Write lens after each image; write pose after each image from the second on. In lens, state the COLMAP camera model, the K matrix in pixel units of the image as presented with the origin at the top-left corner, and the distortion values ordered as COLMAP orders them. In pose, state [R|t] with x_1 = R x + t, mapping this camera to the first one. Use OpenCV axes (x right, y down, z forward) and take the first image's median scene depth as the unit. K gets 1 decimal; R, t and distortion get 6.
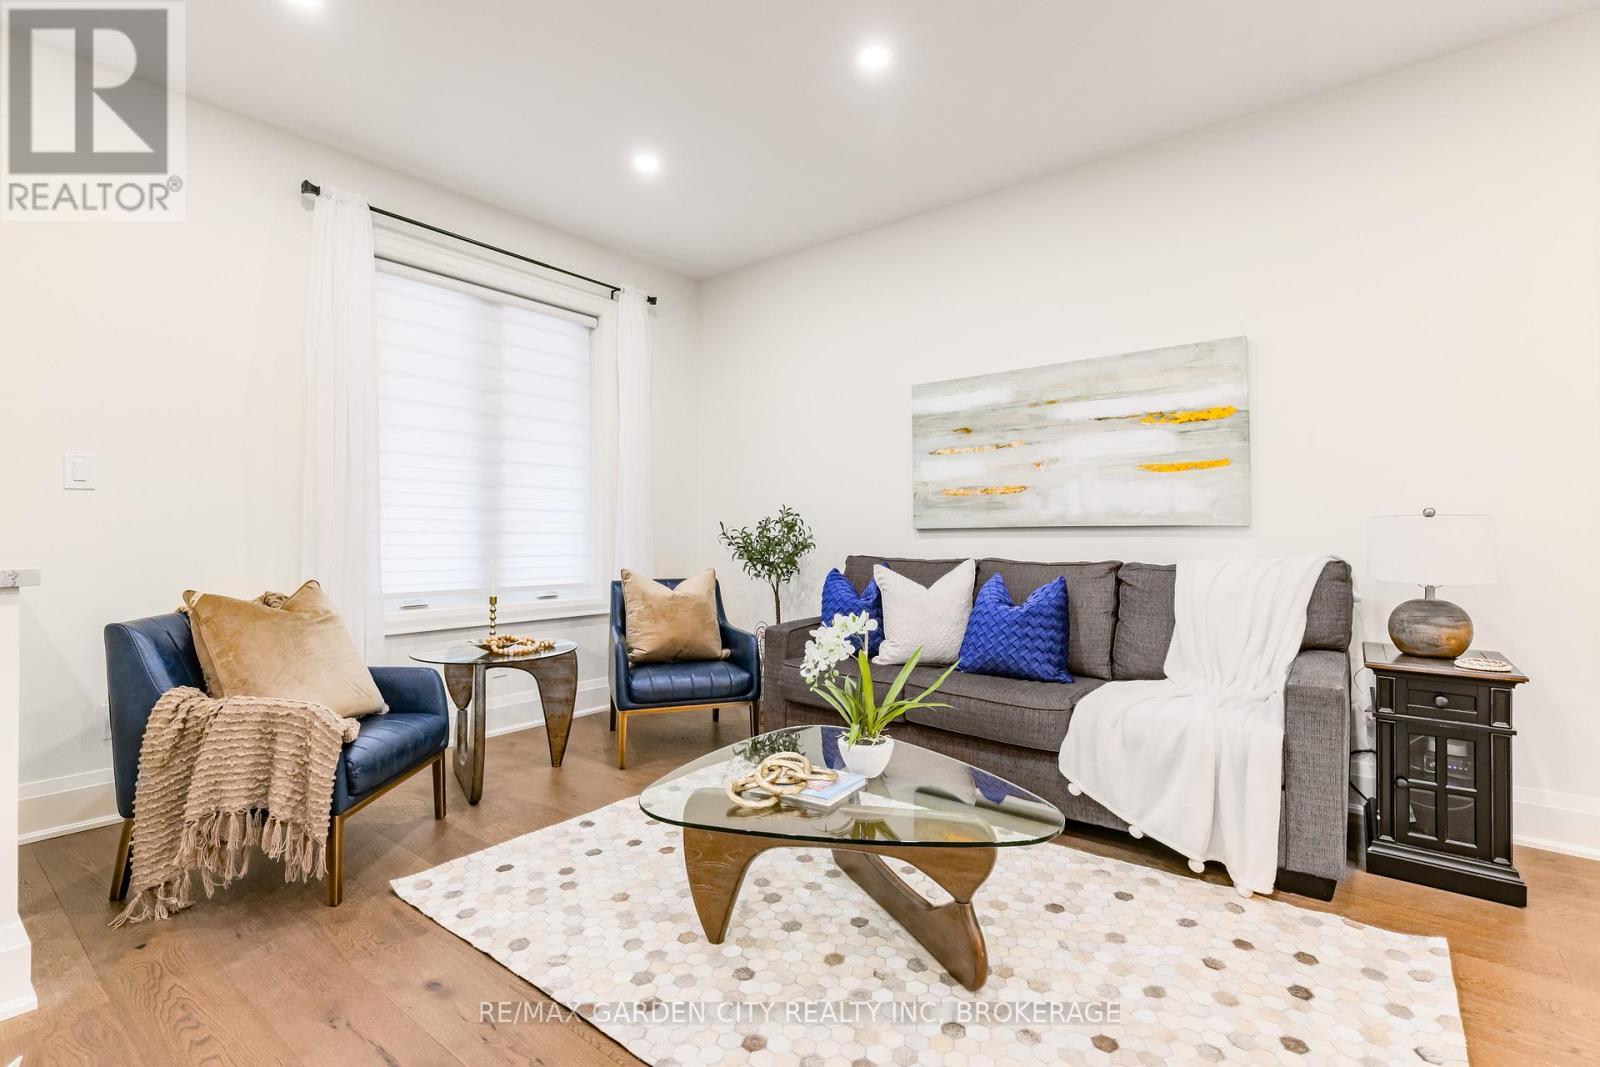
lens RADIAL K [[725.3, 0, 795.3], [0, 725.3, 522.0], [0, 0, 1]] dist [0.002838, -0.000776]
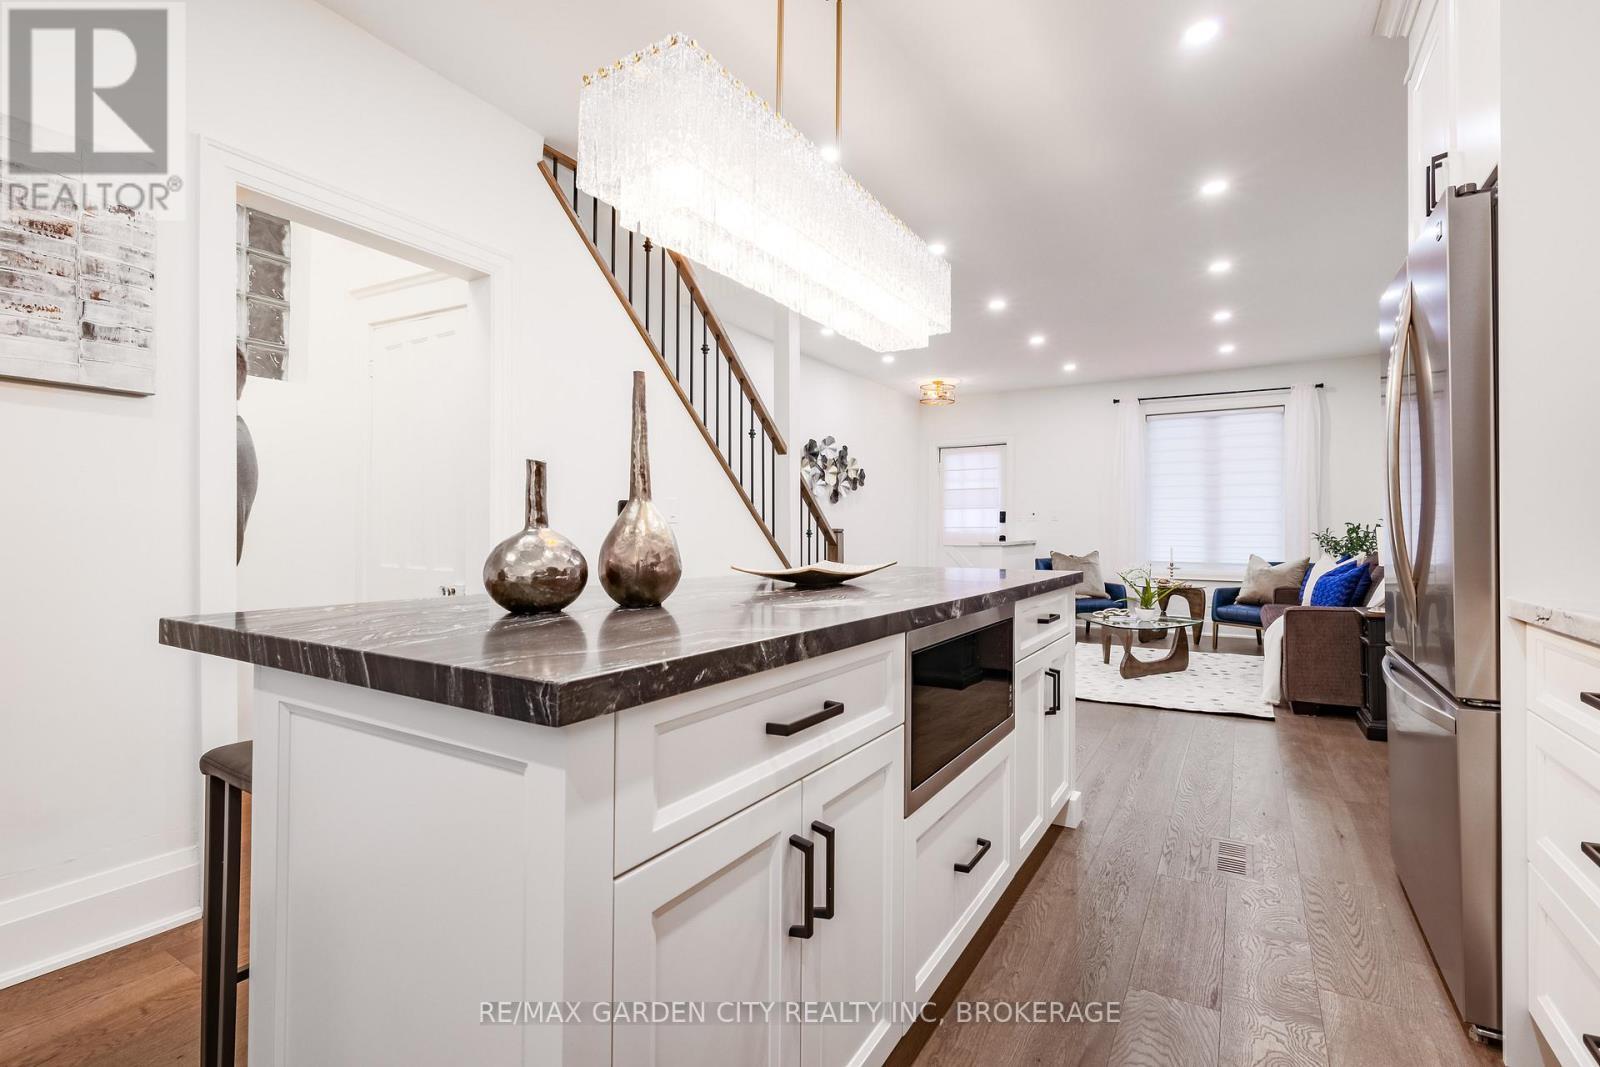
lens RADIAL K [[725.3, 0, 807.4], [0, 725.3, 526.0], [0, 0, 1]] dist [0.002838, -0.000776]
pose [[0.126222, -0.008061, -0.991969, 1.669962], [0.010247, 0.999924, -0.006821, -0.007311], [0.991949, -0.009304, 0.126295, -0.401430]]
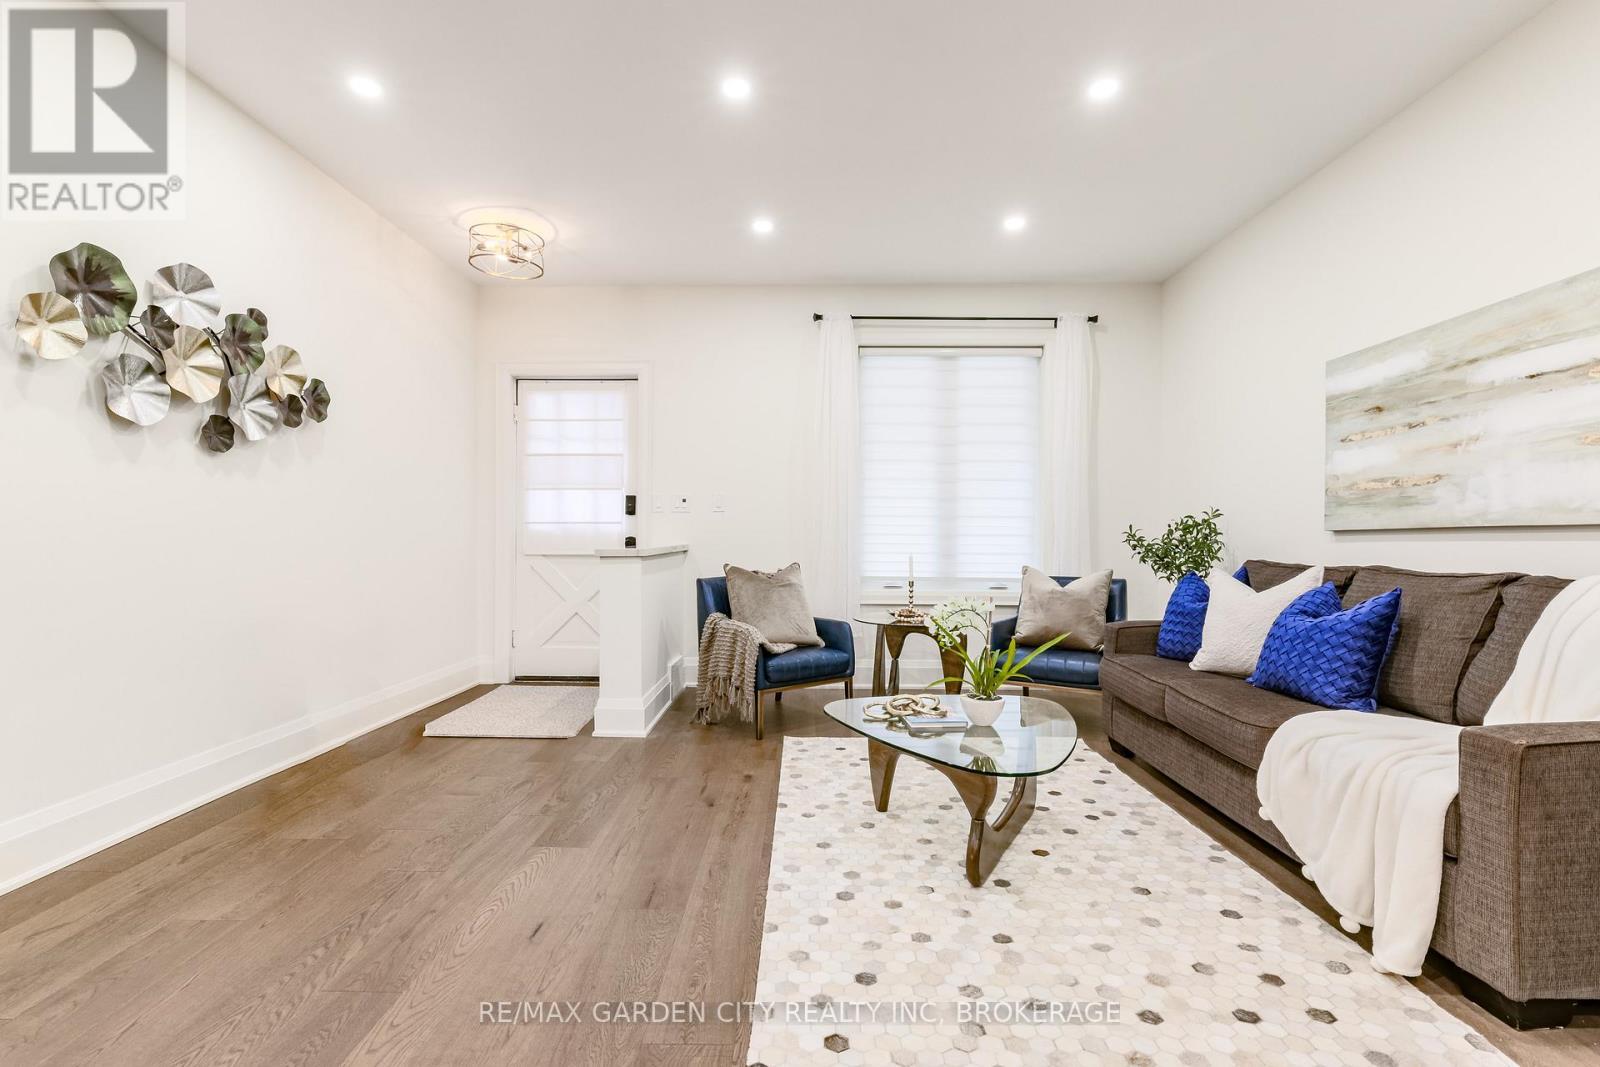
lens RADIAL K [[725.3, 0, 794.7], [0, 725.3, 541.4], [0, 0, 1]] dist [0.002838, -0.000776]
pose [[0.613327, 0.007831, -0.789790, 0.529620], [0.007308, 0.999852, 0.015589, 0.004442], [0.789795, -0.015333, 0.613179, -0.017883]]
